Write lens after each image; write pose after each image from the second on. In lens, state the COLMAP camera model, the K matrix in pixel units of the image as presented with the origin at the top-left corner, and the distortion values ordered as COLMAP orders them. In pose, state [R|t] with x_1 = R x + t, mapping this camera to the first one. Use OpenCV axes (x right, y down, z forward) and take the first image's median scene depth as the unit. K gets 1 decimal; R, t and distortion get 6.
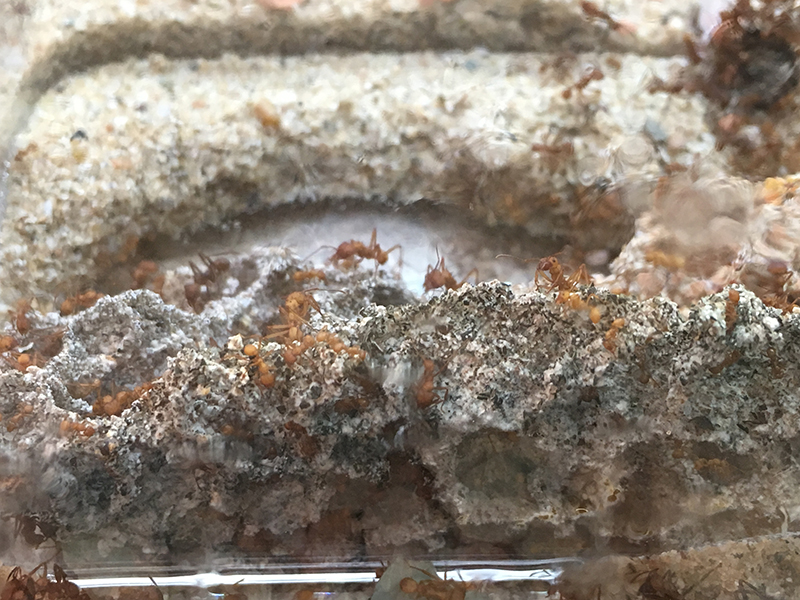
lens RADIAL K [[1125.0, 0, 401.4], [0, 1125.0, 300.0], [0, 0, 1]] dist [0.081200, 0.000000]
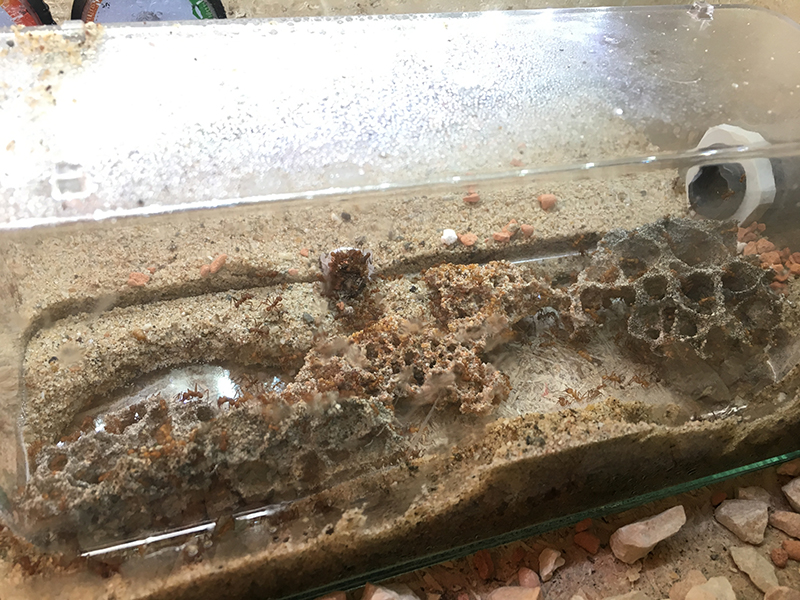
lens RADIAL K [[682.0, 0, 401.1], [0, 682.0, 303.7], [0, 0, 1]] dist [0.077185, -0.097896]
pose [[0.958256, -0.139437, 0.249605, 0.054027], [0.149328, 0.988564, -0.021041, -0.124994], [-0.243817, 0.057435, 0.968119, -0.522945]]
